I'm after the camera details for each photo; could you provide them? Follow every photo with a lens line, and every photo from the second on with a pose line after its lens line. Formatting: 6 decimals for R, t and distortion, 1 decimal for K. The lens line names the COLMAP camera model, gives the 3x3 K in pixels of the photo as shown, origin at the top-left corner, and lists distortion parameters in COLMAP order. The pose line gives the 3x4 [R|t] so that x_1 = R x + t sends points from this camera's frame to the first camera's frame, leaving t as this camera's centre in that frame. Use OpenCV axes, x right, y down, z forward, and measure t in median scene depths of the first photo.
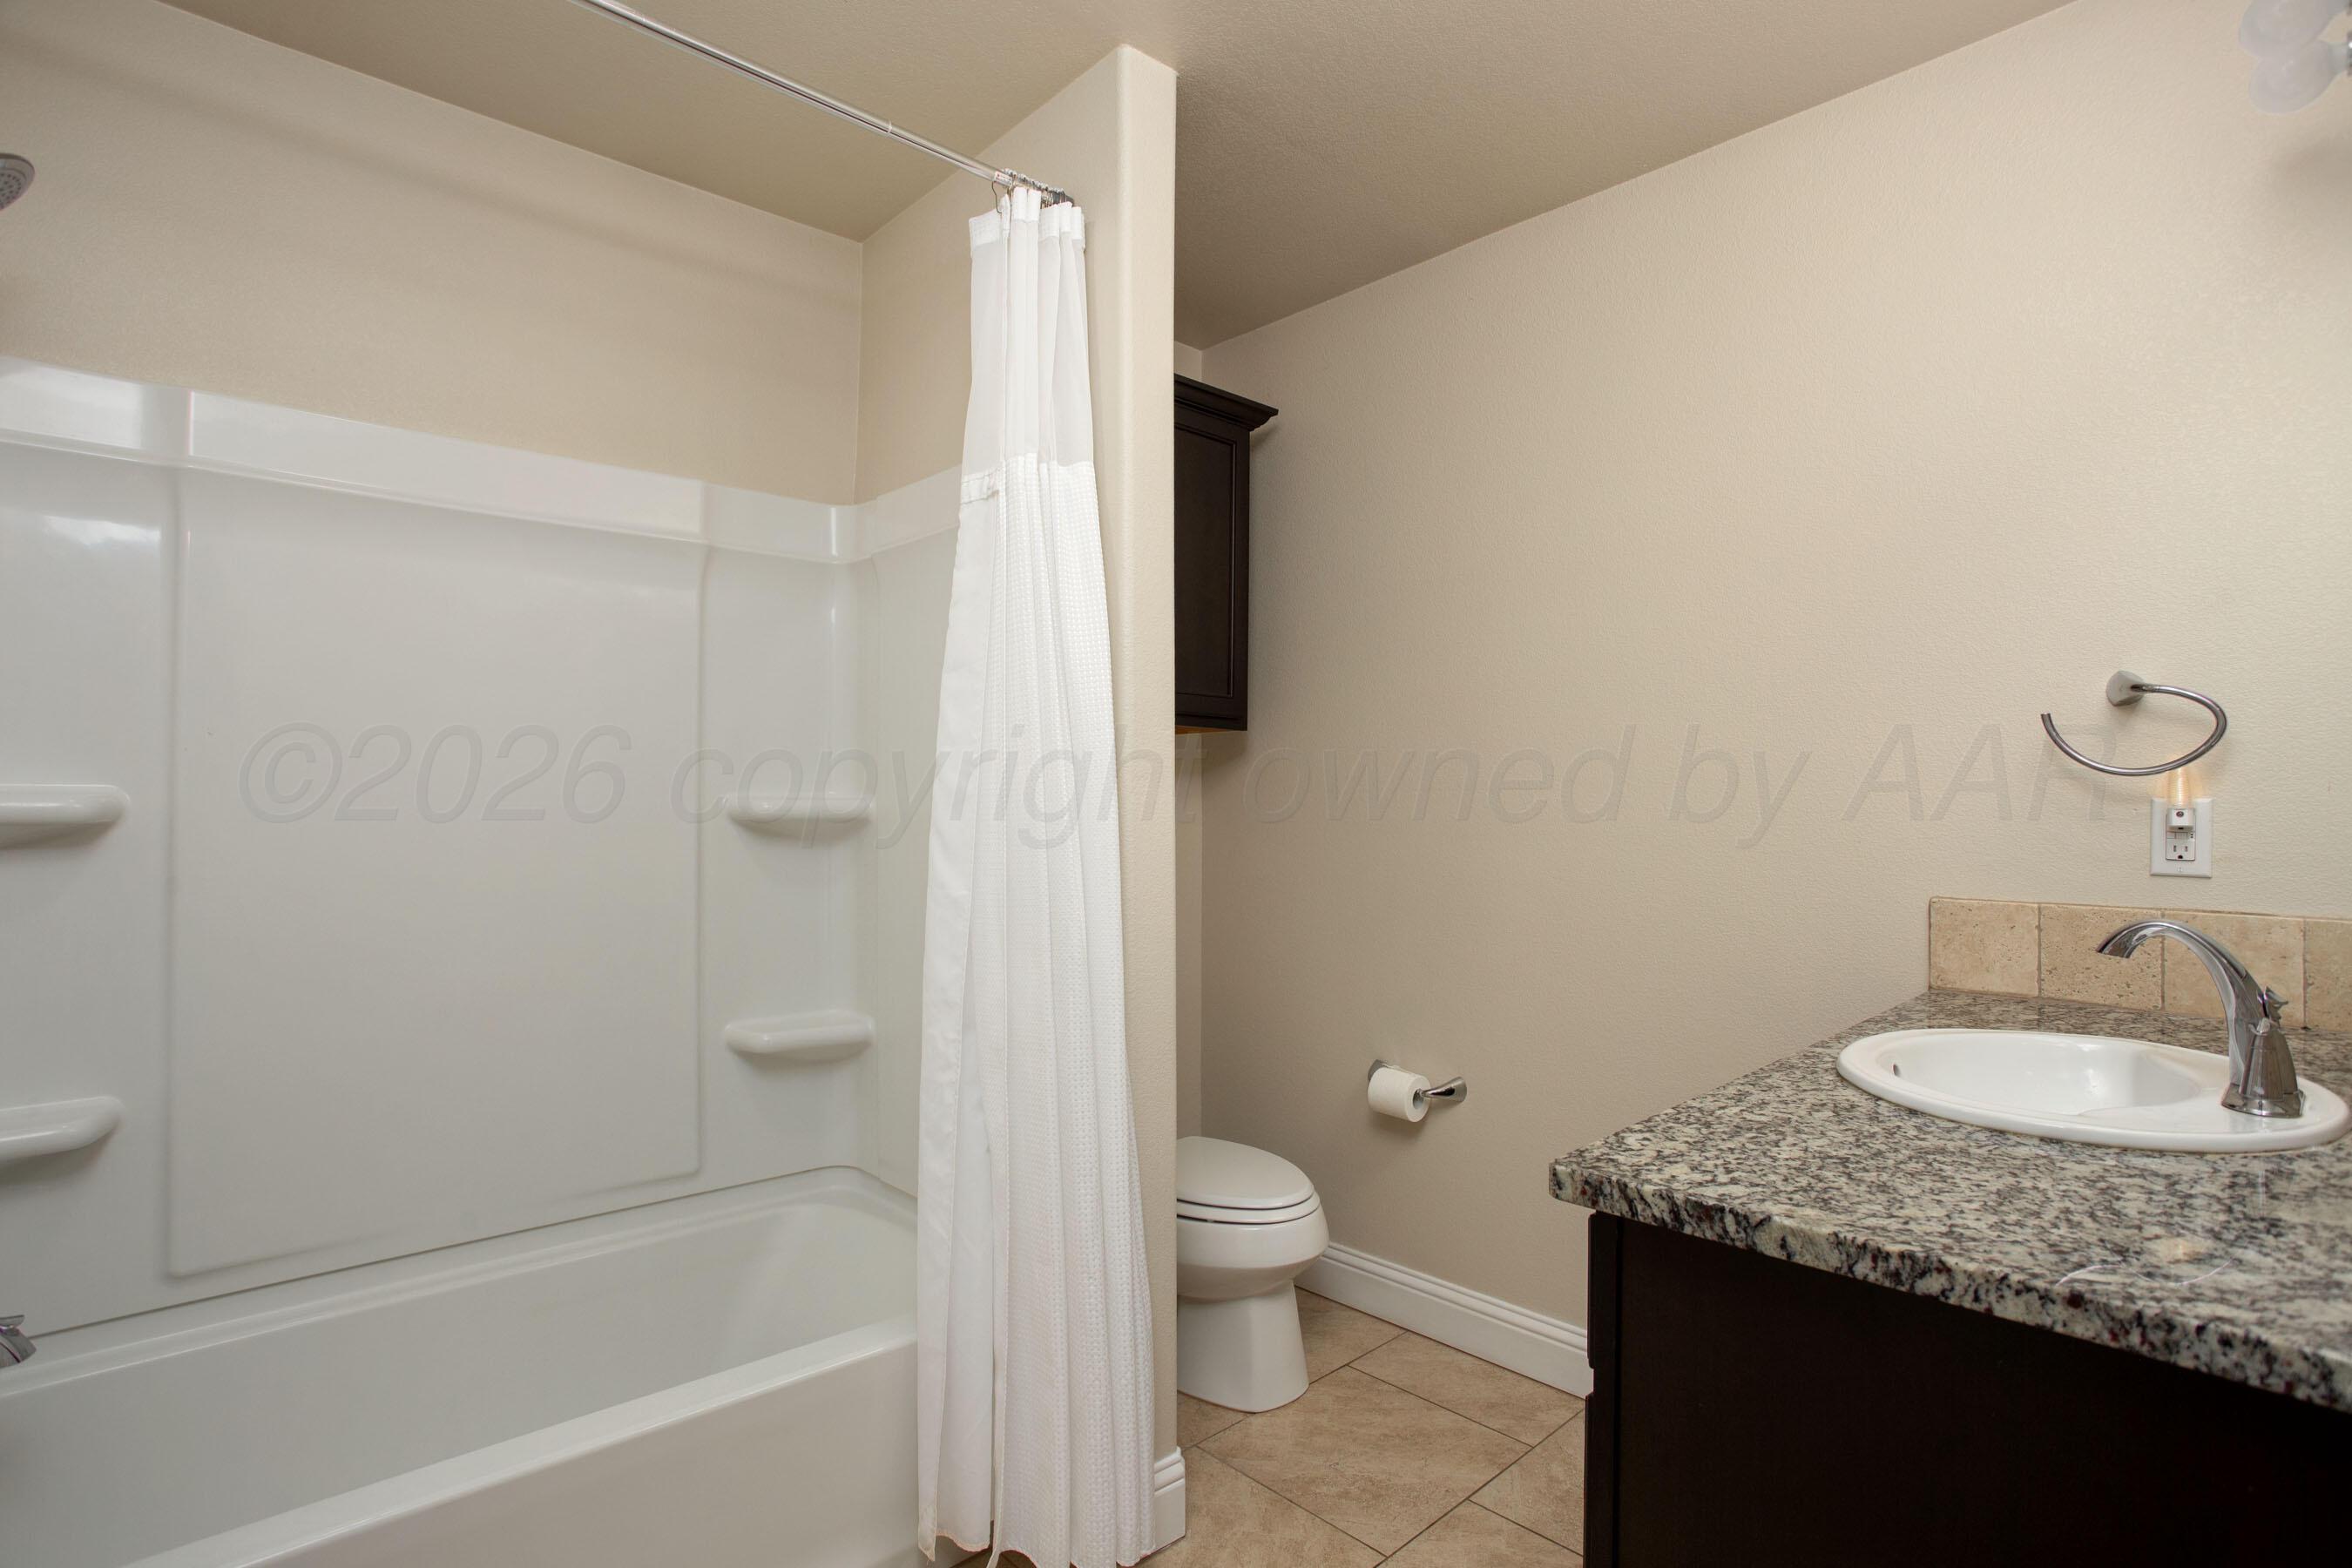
lens RADIAL K [[1165.6, 0, 1173.3], [0, 1165.6, 797.0], [0, 0, 1]] dist [-0.083948, 0.040859]
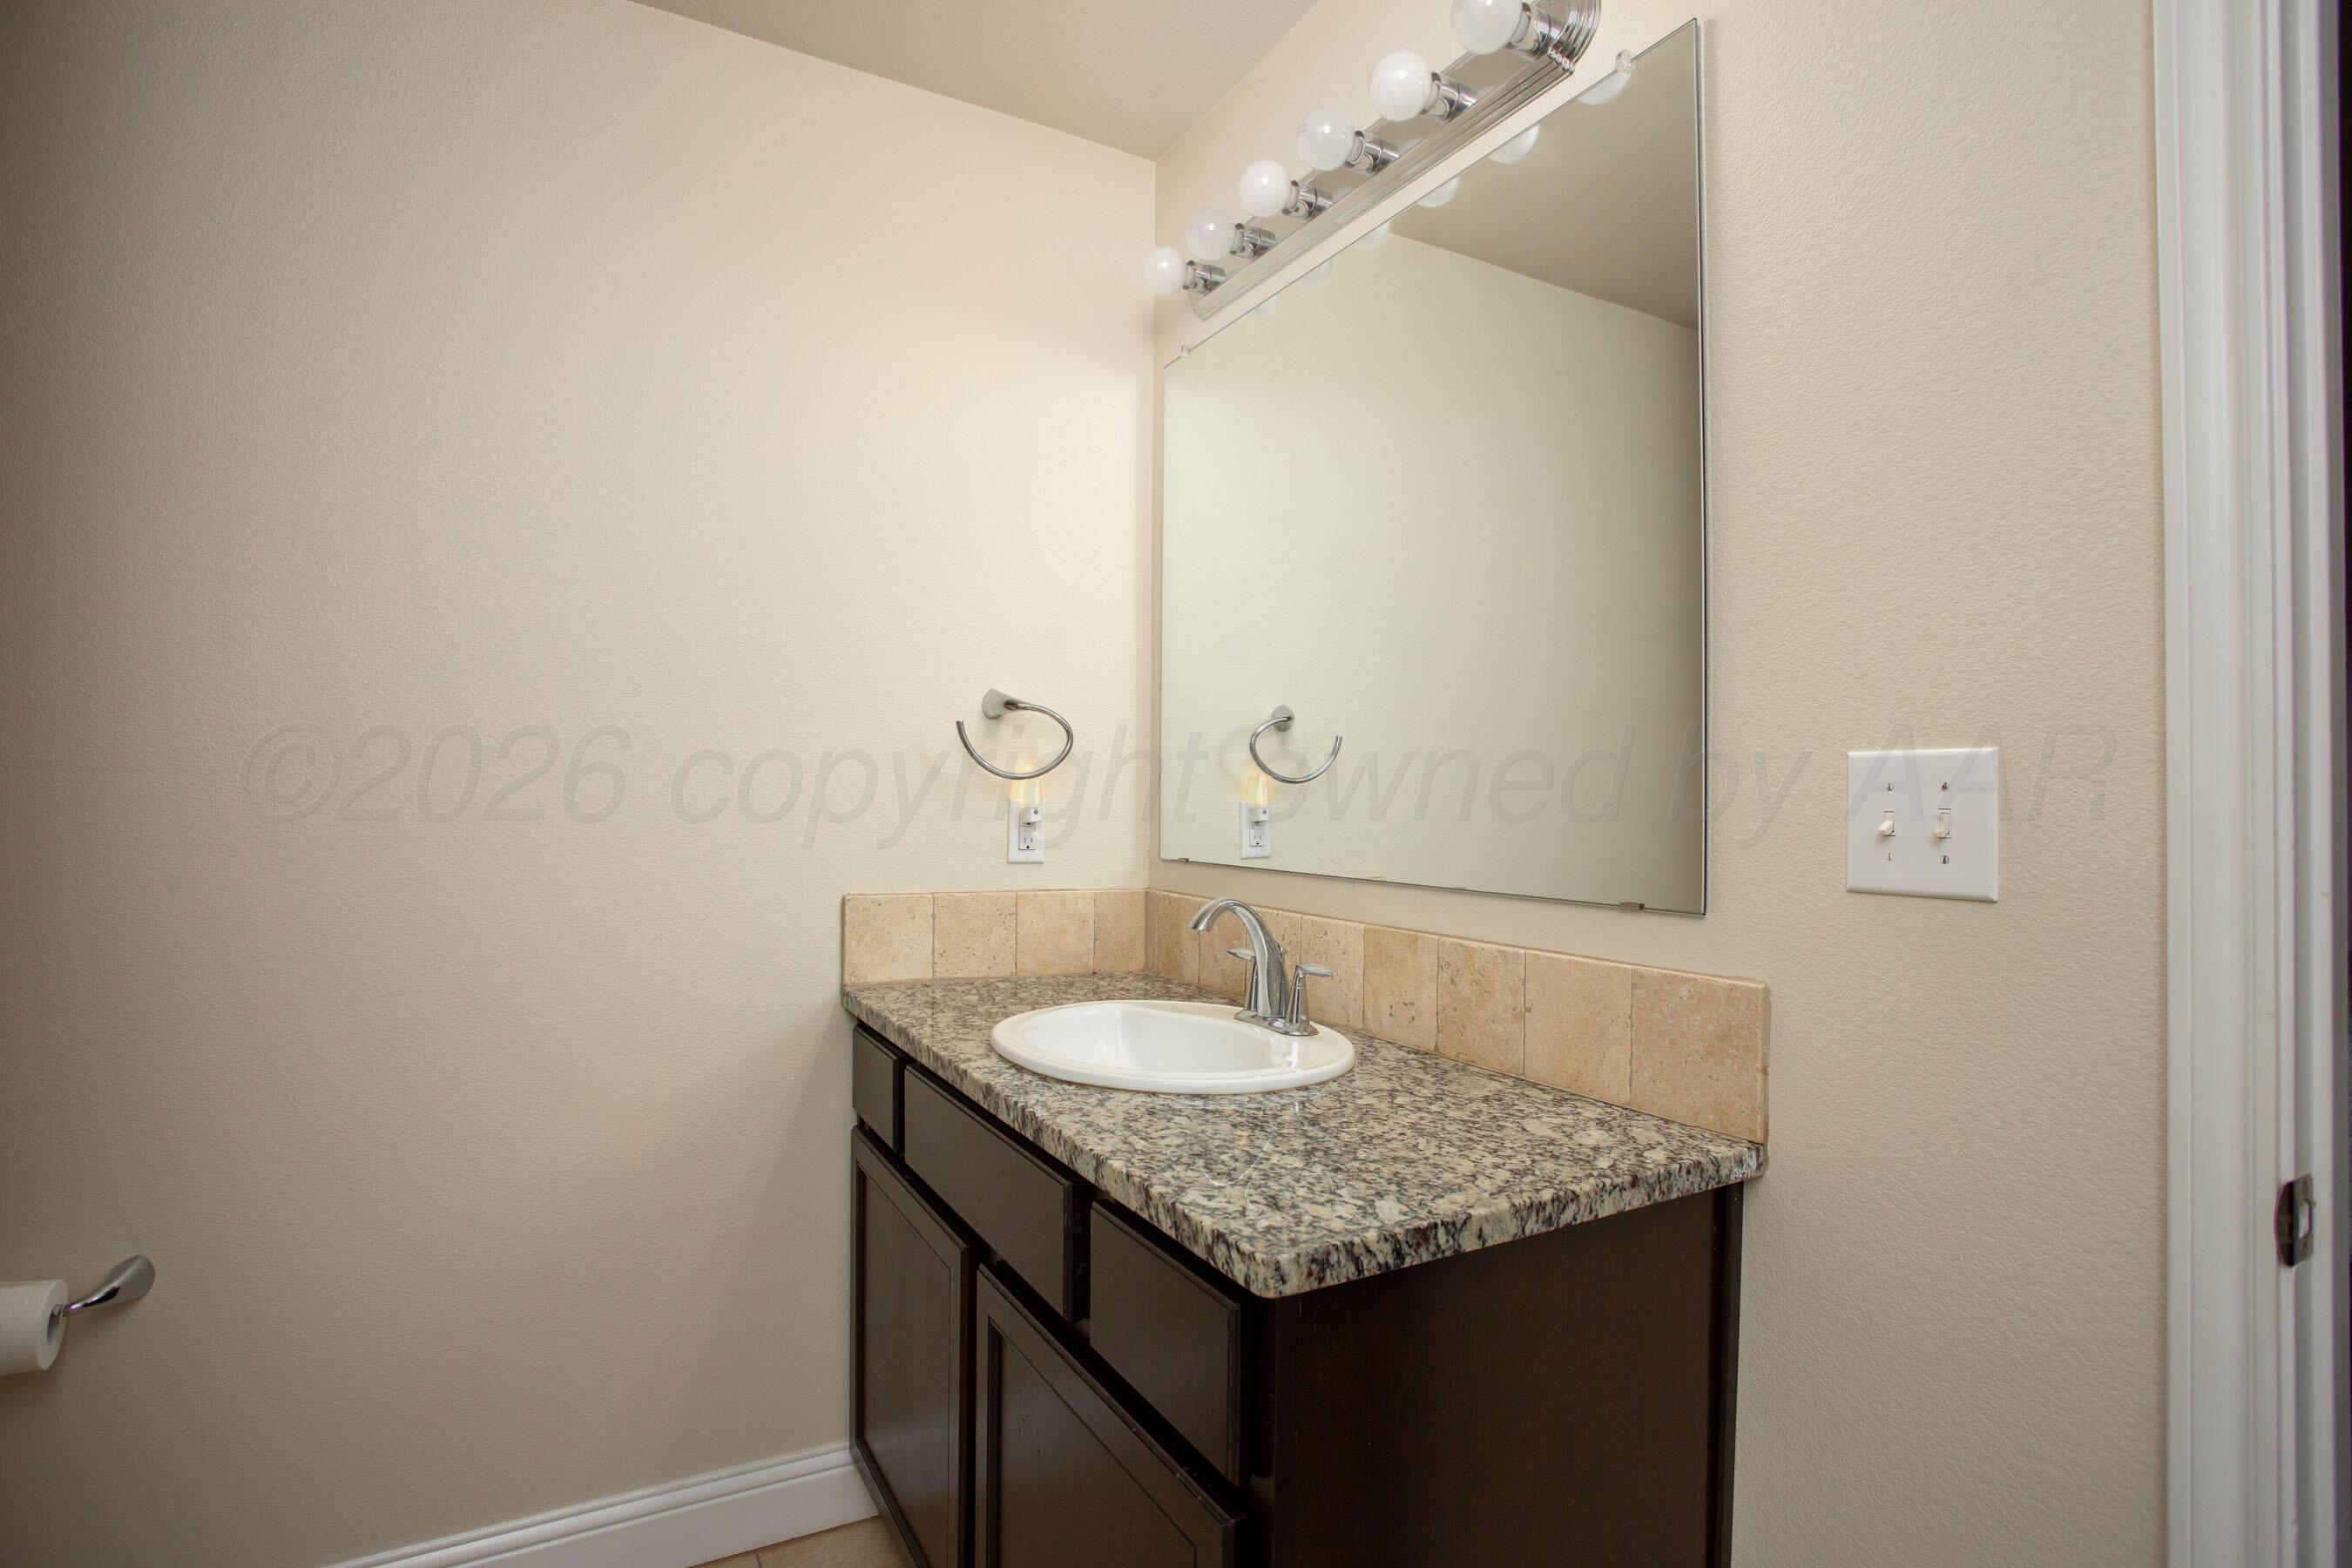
lens RADIAL K [[1165.6, 0, 1173.3], [0, 1165.6, 797.0], [0, 0, 1]] dist [-0.083948, 0.040859]
pose [[0.219849, 0.009095, 0.975492, -0.495726], [-0.017774, 0.999828, -0.005316, 0.005665], [-0.975372, -0.016170, 0.219972, 0.948695]]
